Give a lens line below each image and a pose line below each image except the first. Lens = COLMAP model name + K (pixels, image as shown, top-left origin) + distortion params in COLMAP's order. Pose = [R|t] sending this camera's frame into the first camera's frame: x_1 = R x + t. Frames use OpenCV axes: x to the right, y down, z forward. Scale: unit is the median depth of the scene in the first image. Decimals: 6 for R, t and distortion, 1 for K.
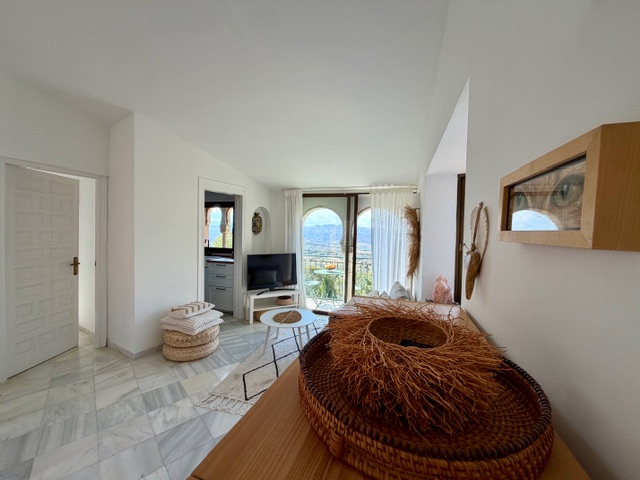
lens RADIAL K [[256.0, 0, 320.0], [0, 256.0, 240.0], [0, 0, 1]] dist [0.002447, 0.000050]
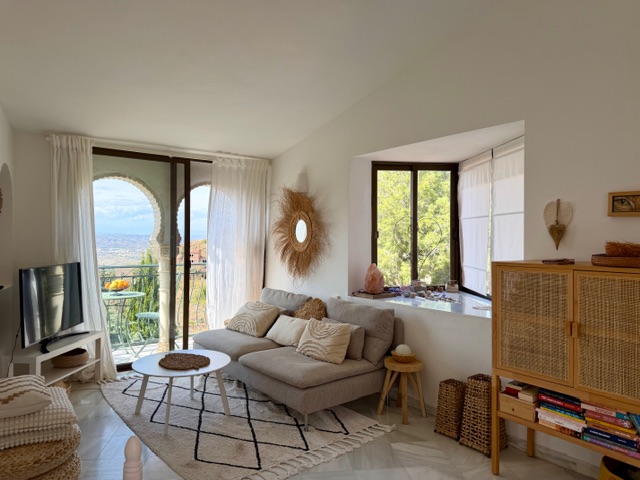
lens RADIAL K [[454.3, 0, 320.0], [0, 454.3, 240.0], [0, 0, 1]] dist [0.001067, -0.006946]
pose [[0.571064, -0.026789, 0.820469, -0.577208], [0.031992, 0.999434, 0.010366, 0.014100], [-0.820282, 0.020328, 0.571598, 0.099716]]
